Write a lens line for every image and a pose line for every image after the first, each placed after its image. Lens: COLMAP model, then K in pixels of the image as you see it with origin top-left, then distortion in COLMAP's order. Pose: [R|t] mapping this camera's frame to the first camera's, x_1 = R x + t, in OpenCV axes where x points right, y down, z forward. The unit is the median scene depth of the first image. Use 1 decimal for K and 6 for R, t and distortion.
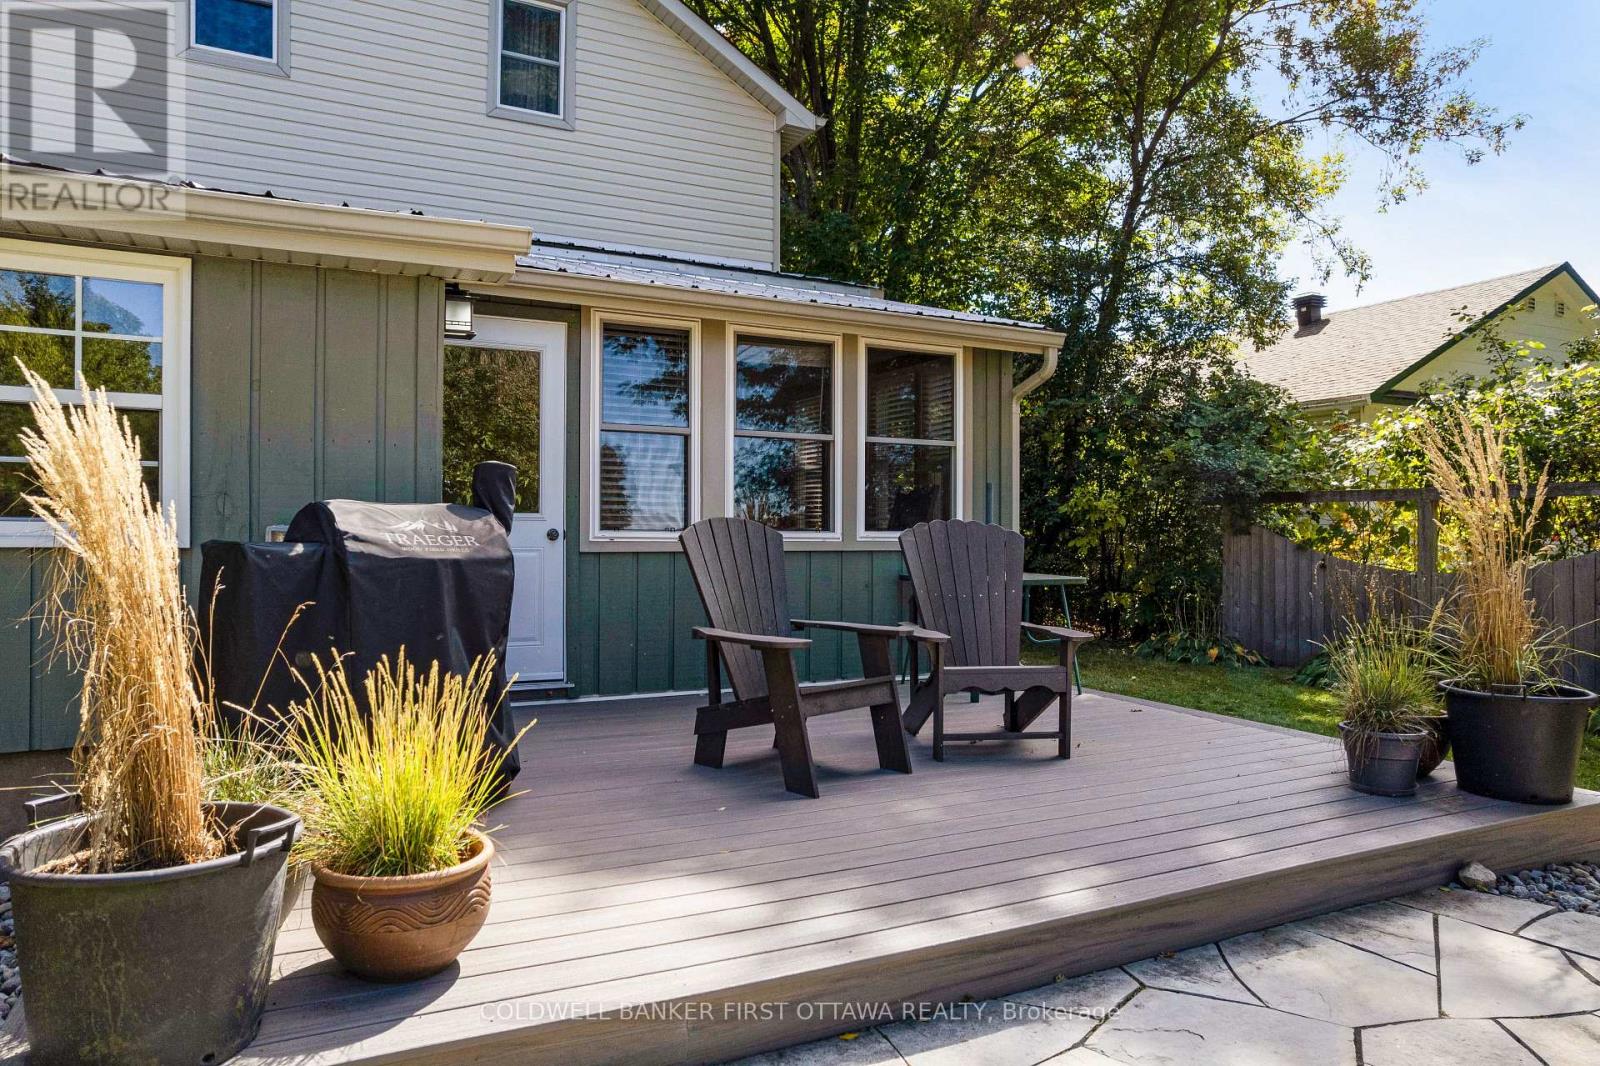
lens RADIAL K [[1062.7, 0, 800.7], [0, 1062.7, 540.6], [0, 0, 1]] dist [-0.103050, 0.121705]
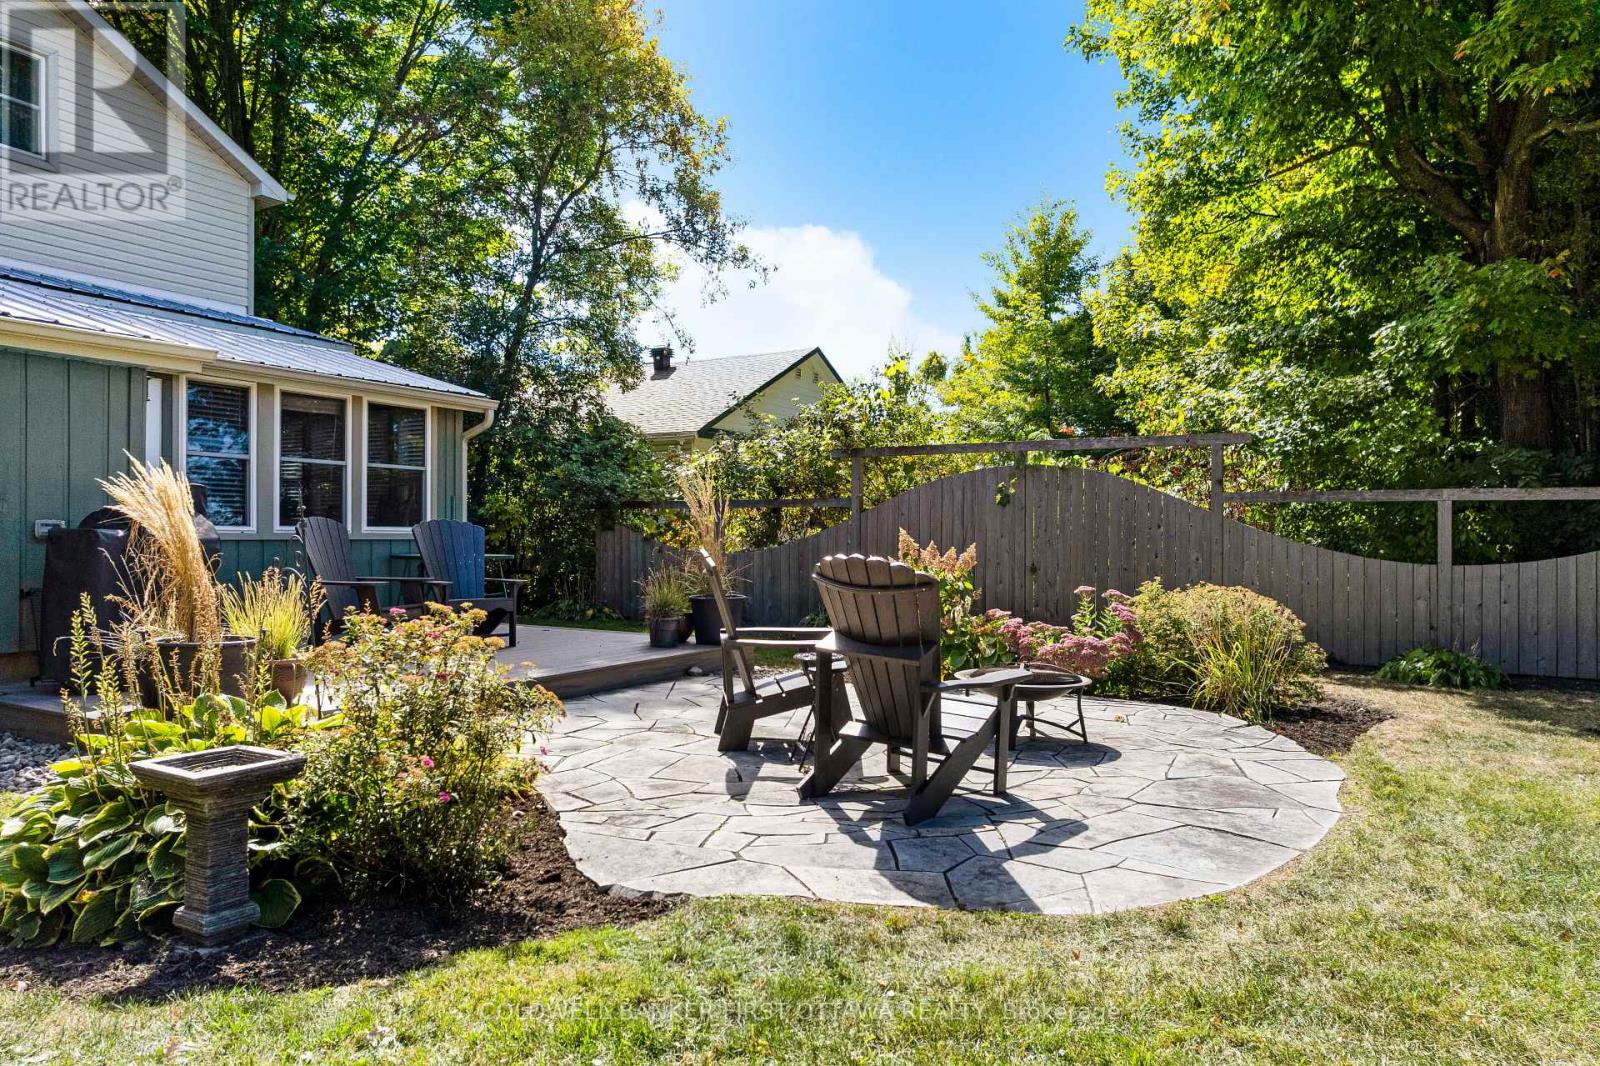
lens RADIAL K [[1062.7, 0, 800.7], [0, 1062.7, 540.6], [0, 0, 1]] dist [-0.103050, 0.121705]
pose [[0.842100, -0.003377, 0.539311, -0.129316], [0.003593, 0.999993, 0.000652, 0.007800], [-0.539310, 0.001389, 0.842106, -0.337277]]
